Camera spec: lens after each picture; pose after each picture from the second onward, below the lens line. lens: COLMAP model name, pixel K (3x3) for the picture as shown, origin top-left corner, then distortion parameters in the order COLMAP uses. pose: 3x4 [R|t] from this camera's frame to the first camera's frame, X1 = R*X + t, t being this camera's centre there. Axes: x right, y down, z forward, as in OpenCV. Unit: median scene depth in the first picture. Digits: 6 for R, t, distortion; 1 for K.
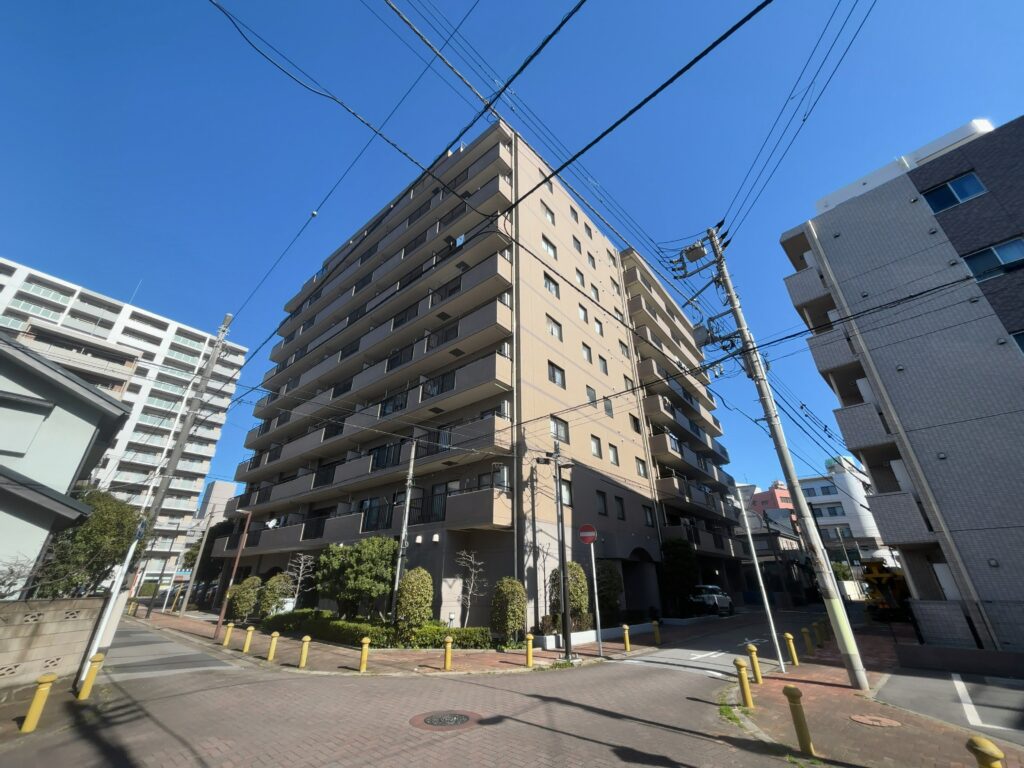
lens RADIAL K [[406.5, 0, 511.9], [0, 406.5, 384.6], [0, 0, 1]] dist [0.000311, -0.000211]
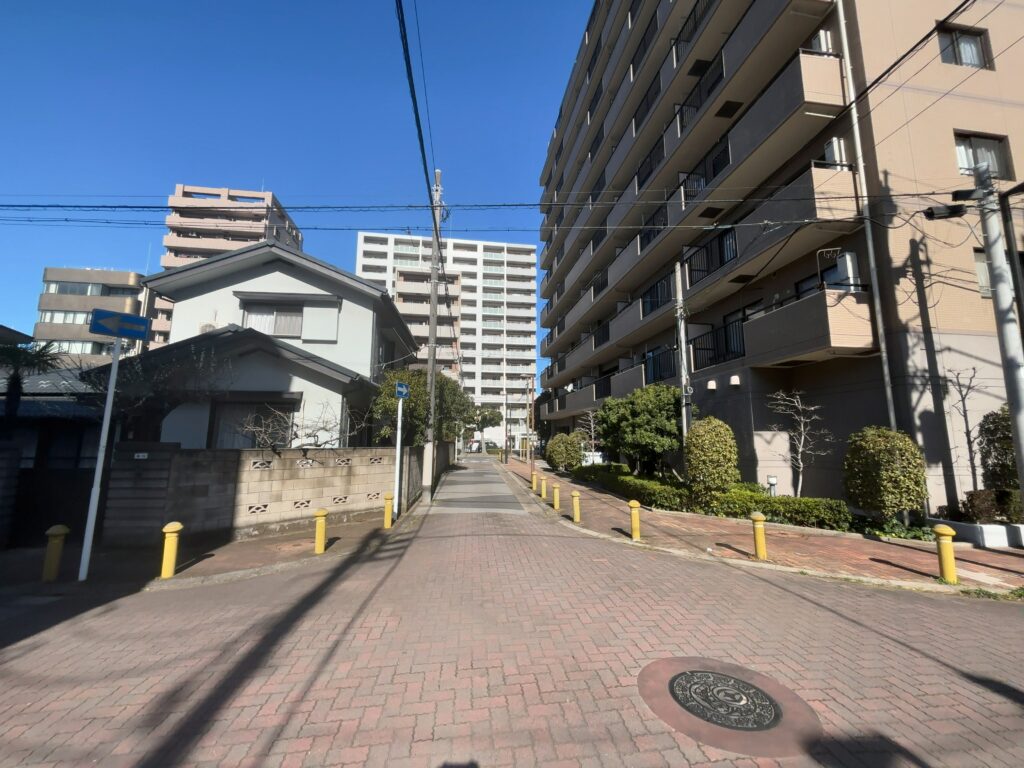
lens RADIAL K [[406.5, 0, 511.9], [0, 406.5, 384.6], [0, 0, 1]] dist [0.000311, -0.000211]
pose [[0.738520, -0.089616, -0.668250, 0.000278], [0.292894, 0.935365, 0.198255, 0.135053], [0.607290, -0.342141, 0.717034, 0.260767]]
